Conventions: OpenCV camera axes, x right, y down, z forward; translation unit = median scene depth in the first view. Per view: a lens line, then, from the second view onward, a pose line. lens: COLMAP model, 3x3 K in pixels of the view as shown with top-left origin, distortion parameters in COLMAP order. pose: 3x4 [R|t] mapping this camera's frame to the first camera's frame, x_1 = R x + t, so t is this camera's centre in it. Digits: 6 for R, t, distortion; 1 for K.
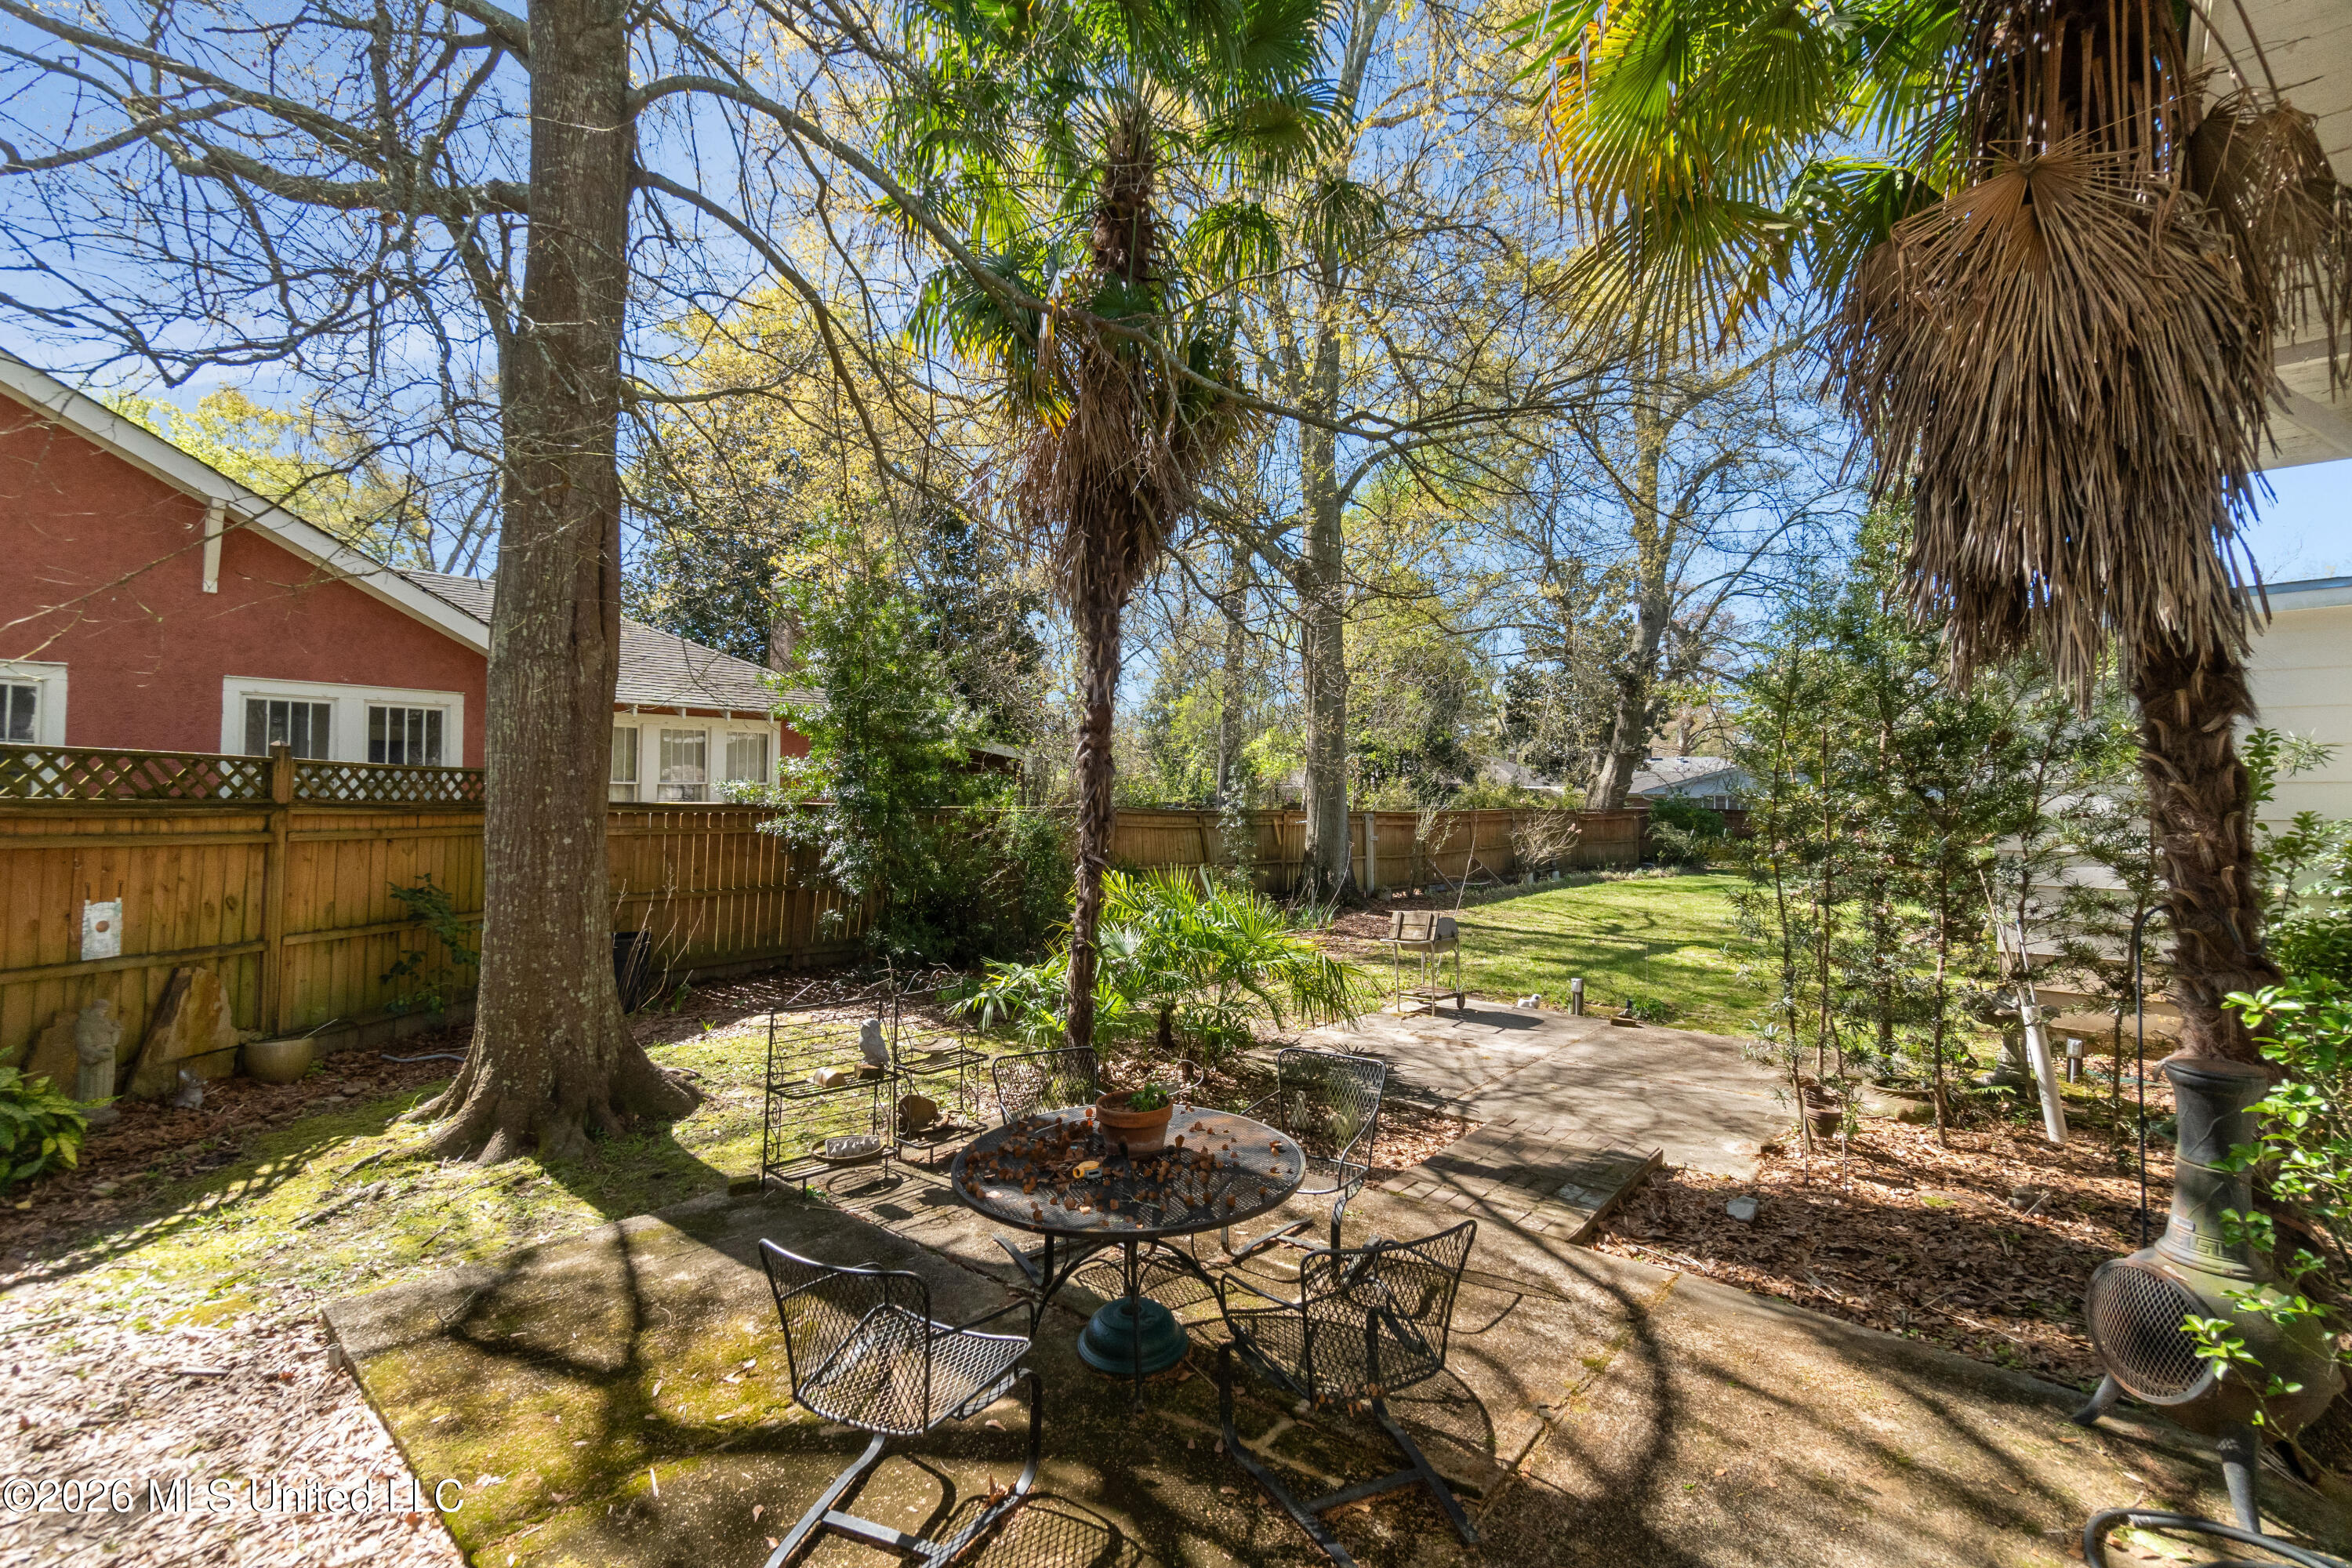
lens RADIAL K [[1033.8, 0, 1166.2], [0, 1033.8, 783.3], [0, 0, 1]] dist [0.000645, -0.000113]
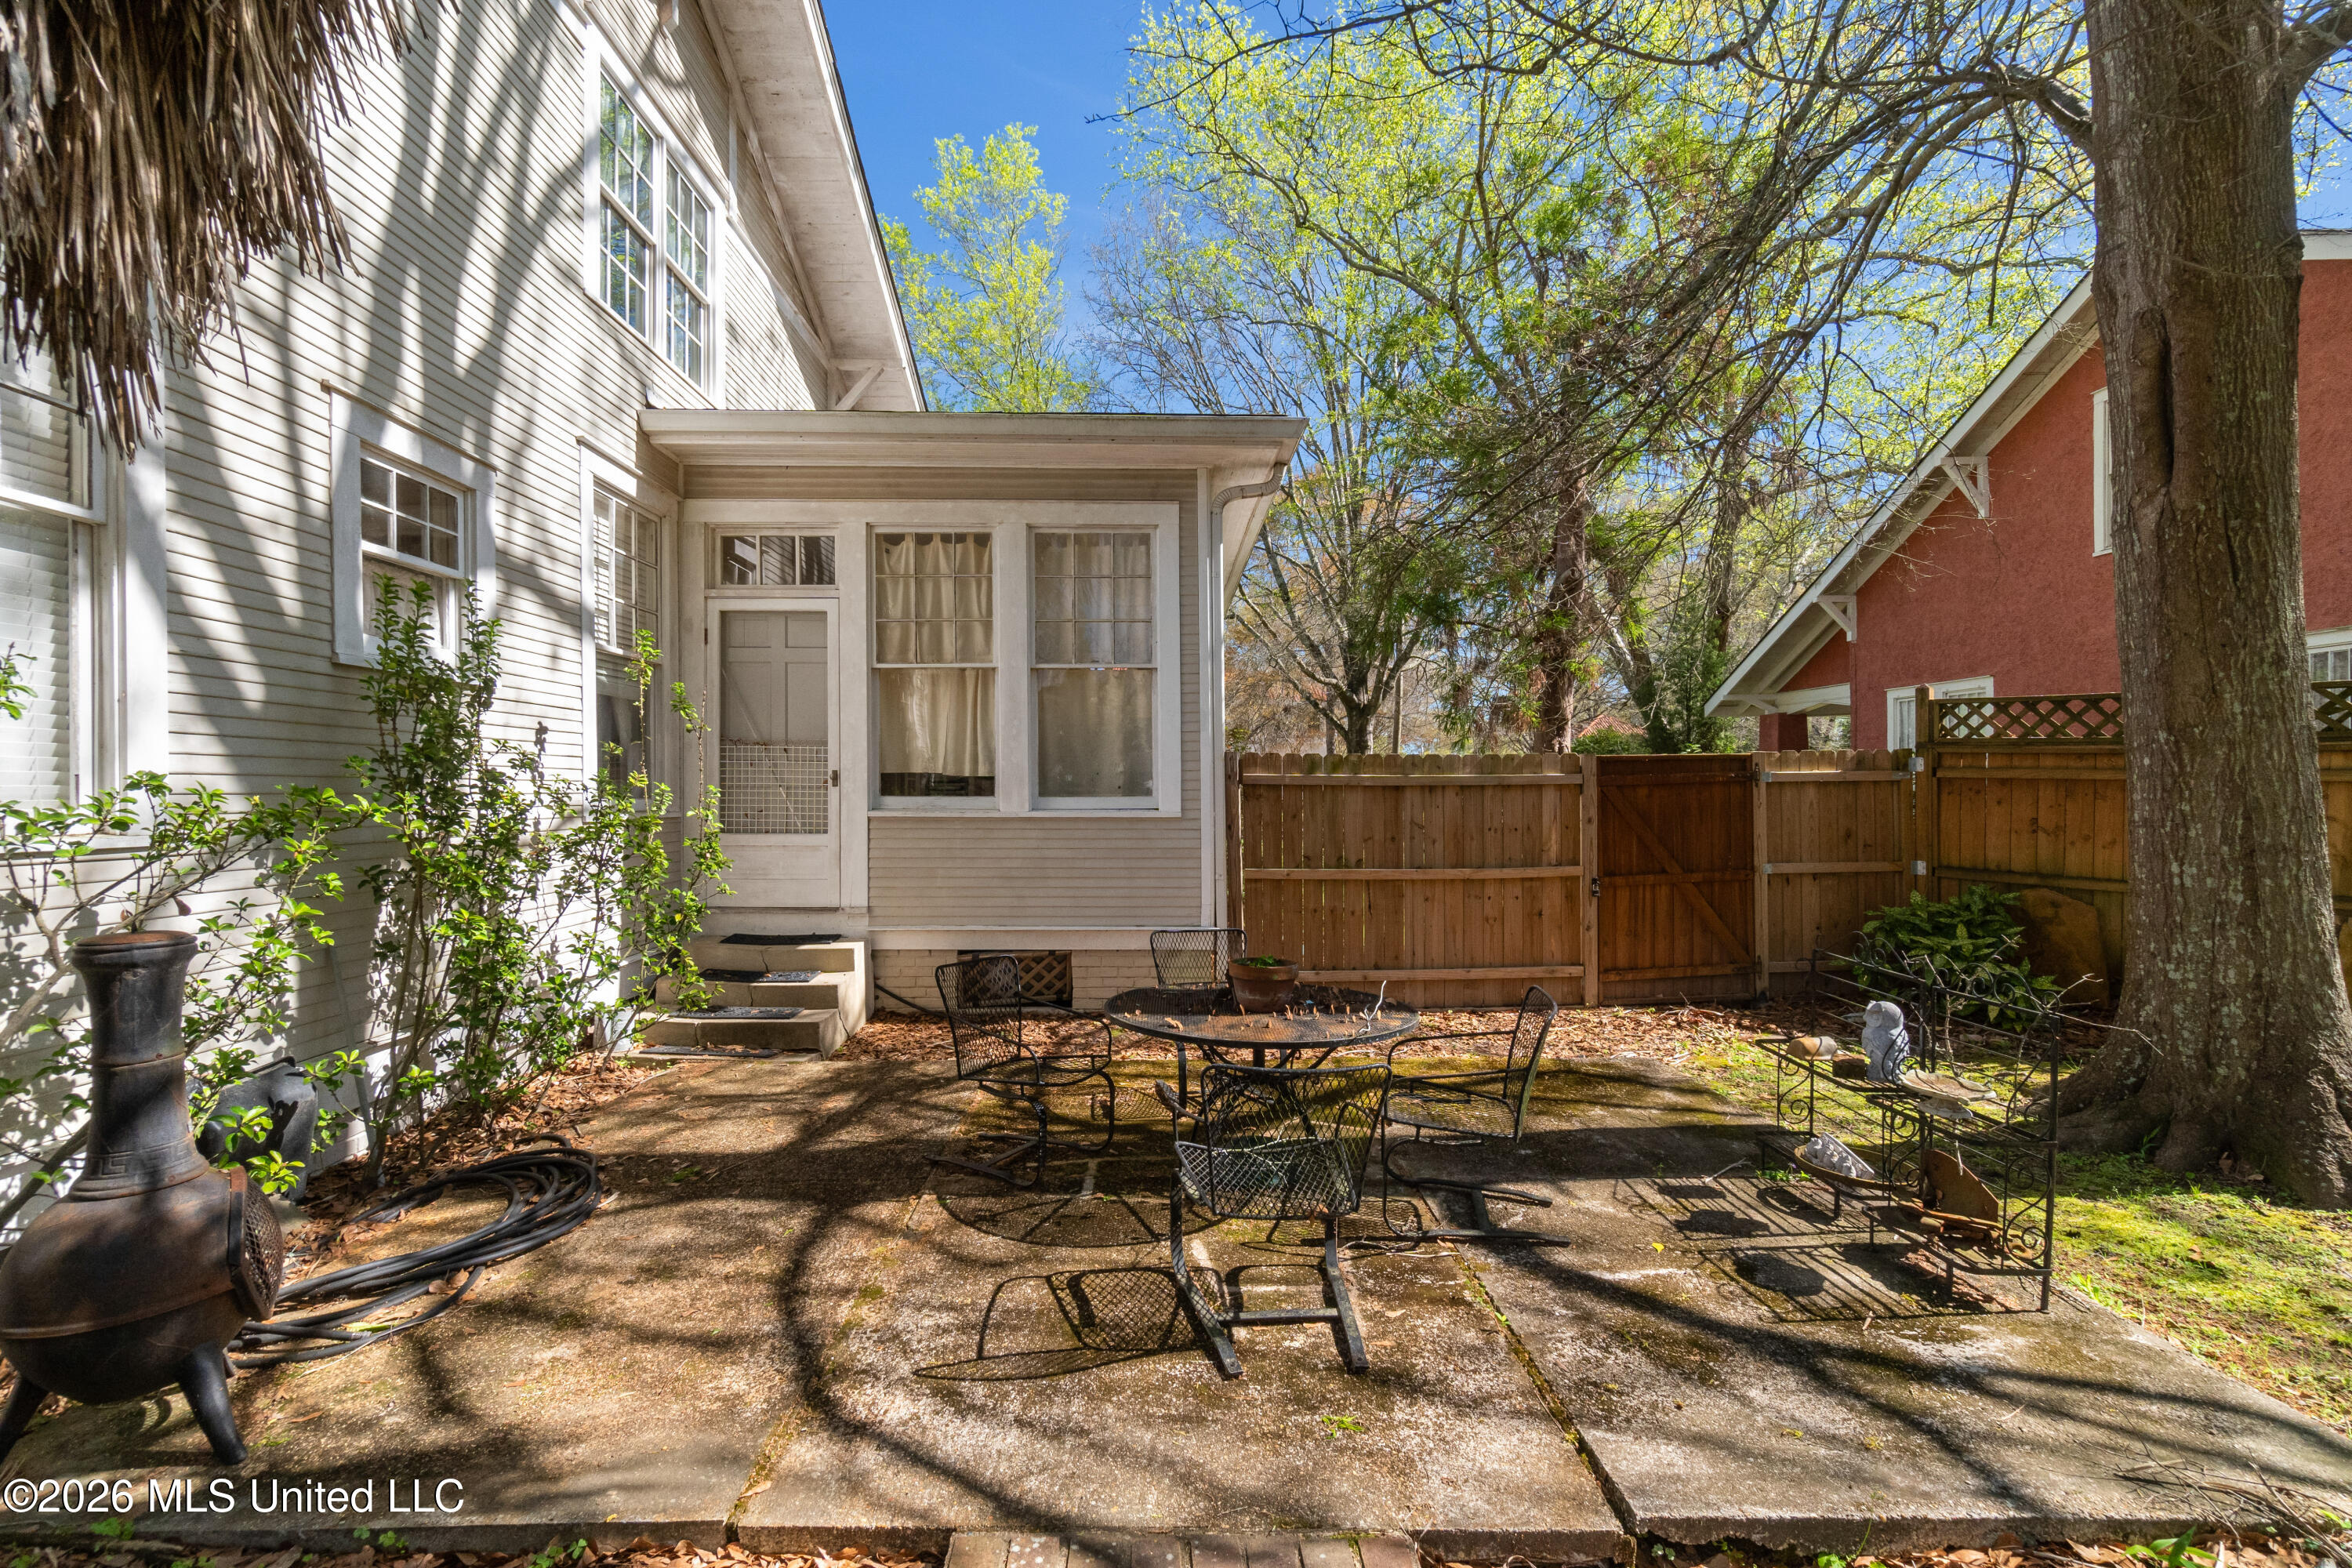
lens RADIAL K [[1033.8, 0, 1170.3], [0, 1033.8, 793.7], [0, 0, 1]] dist [0.000645, -0.000113]
pose [[-0.747752, -0.010530, -0.663895, 0.706289], [0.004481, 0.999771, -0.020904, 0.135219], [0.663963, -0.018606, -0.747534, 1.603964]]
